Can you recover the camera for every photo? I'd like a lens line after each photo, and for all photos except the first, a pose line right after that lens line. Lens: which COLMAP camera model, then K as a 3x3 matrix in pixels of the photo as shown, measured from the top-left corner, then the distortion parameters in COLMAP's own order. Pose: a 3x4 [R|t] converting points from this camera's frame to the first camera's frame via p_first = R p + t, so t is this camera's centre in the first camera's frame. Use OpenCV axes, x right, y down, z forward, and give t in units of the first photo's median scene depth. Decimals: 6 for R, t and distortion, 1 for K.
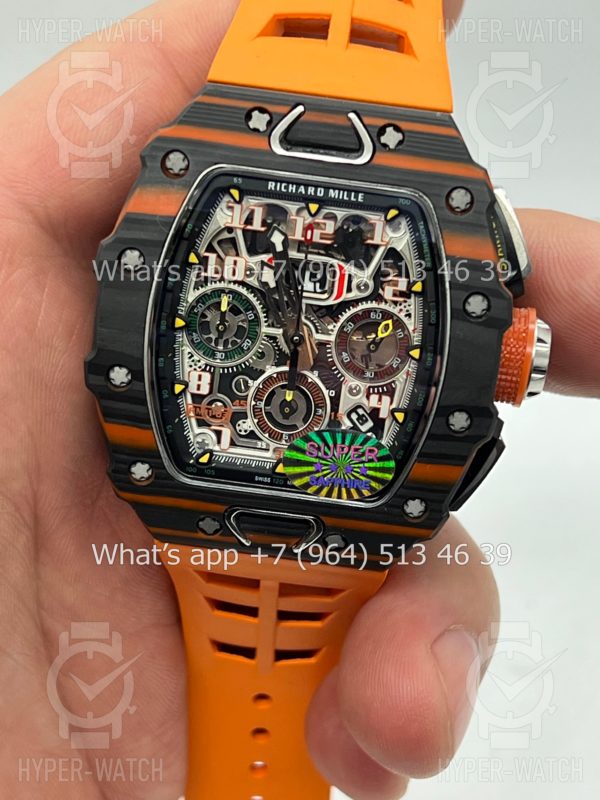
lens RADIAL K [[1954.5, 0, 261.5], [0, 1954.5, 401.8], [0, 0, 1]] dist [0.280034, 0.000000]
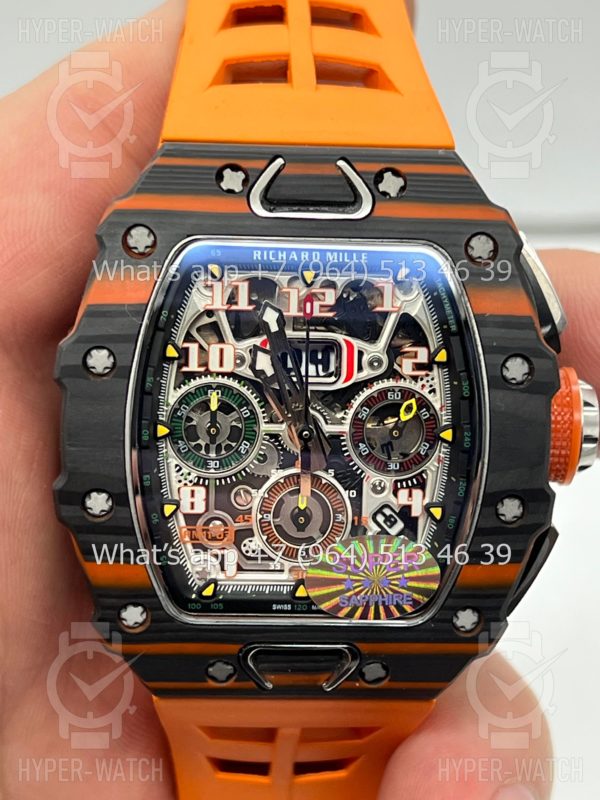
lens RADIAL K [[1954.5, 0, 276.1], [0, 1954.5, 403.7], [0, 0, 1]] dist [0.280034, 0.000000]
pose [[0.988666, -0.111740, 0.100268, -0.076260], [0.117073, 0.991916, -0.048963, -0.005536], [-0.093986, 0.060147, 0.993755, 0.172044]]
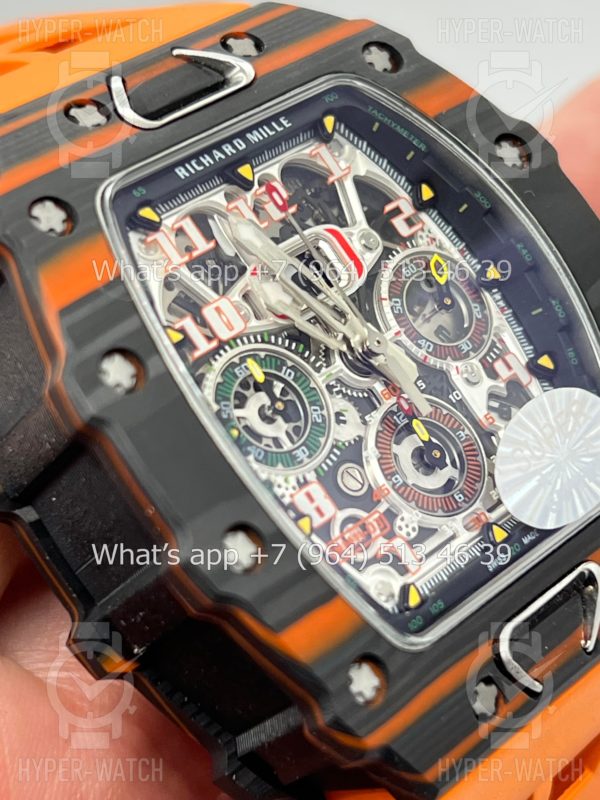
lens RADIAL K [[1954.5, 0, 303.2], [0, 1954.5, 396.1], [0, 0, 1]] dist [0.280034, 0.000000]
pose [[0.579782, -0.493478, 0.648330, -0.391944], [0.726779, 0.672919, -0.137742, 0.045445], [-0.368301, 0.551053, 0.748796, 0.563046]]
